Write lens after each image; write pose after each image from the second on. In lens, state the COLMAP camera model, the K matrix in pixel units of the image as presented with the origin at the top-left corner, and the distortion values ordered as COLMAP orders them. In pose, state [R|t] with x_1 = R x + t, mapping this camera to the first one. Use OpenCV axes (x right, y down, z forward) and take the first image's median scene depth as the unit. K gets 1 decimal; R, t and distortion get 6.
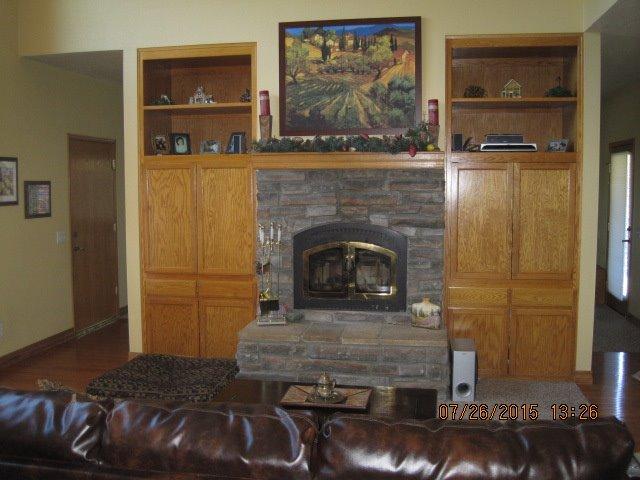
lens RADIAL K [[663.4, 0, 320.0], [0, 663.4, 240.0], [0, 0, 1]] dist [-0.174244, 0.114896]
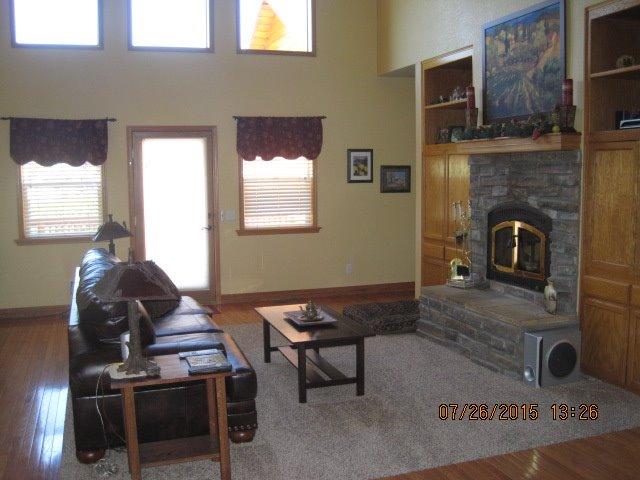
lens RADIAL K [[663.4, 0, 320.0], [0, 663.4, 240.0], [0, 0, 1]] dist [-0.174244, 0.114896]
pose [[0.478363, 0.083030, -0.874228, 0.822300], [-0.053814, 0.996421, 0.065189, -0.018851], [0.876512, 0.015862, 0.481119, 0.218913]]
